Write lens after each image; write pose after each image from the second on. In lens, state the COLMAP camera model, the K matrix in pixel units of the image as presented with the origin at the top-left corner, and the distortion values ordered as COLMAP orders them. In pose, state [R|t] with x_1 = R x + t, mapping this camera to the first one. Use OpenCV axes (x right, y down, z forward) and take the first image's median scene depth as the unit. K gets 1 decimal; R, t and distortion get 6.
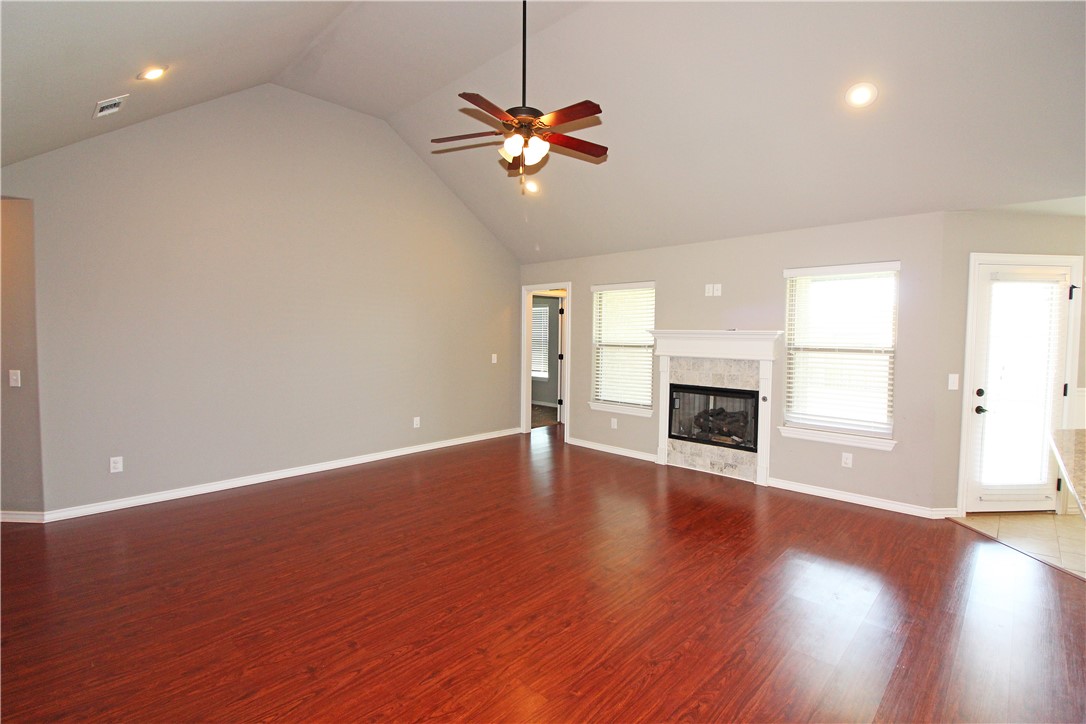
lens RADIAL K [[499.8, 0, 546.5], [0, 499.8, 356.8], [0, 0, 1]] dist [-0.001299, -0.014154]
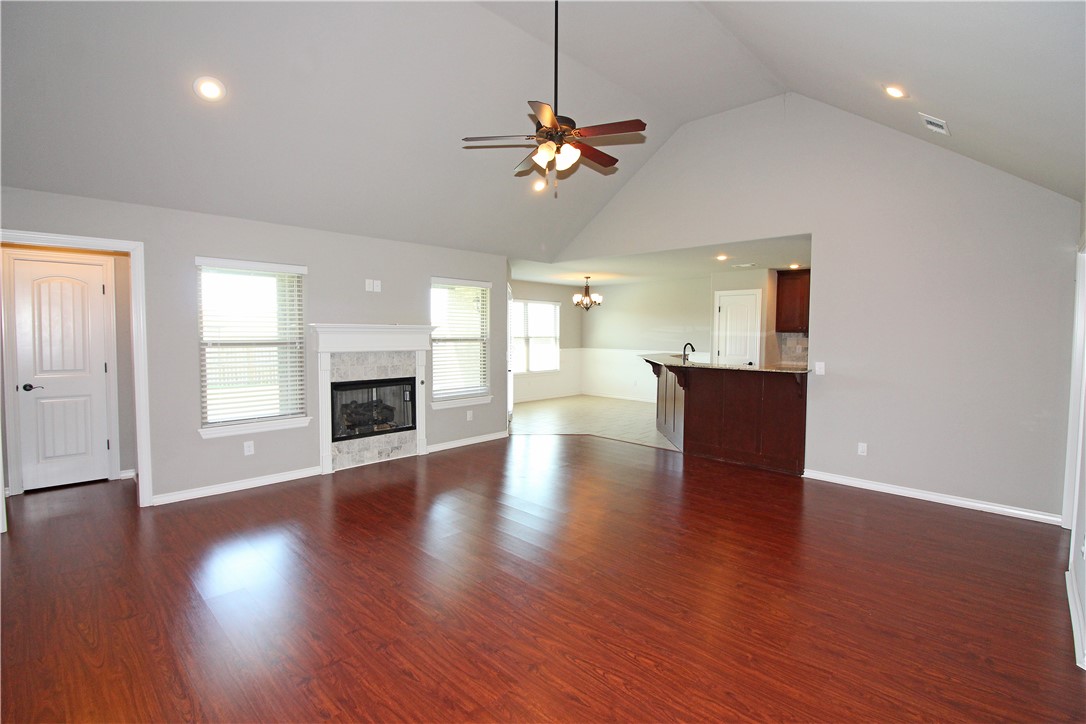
lens RADIAL K [[499.8, 0, 546.5], [0, 499.8, 356.8], [0, 0, 1]] dist [-0.001299, -0.014154]
pose [[0.010441, -0.060419, 0.998118, -0.705328], [0.041080, 0.997356, 0.059943, -0.034455], [-0.999101, 0.040376, 0.012896, 0.639570]]
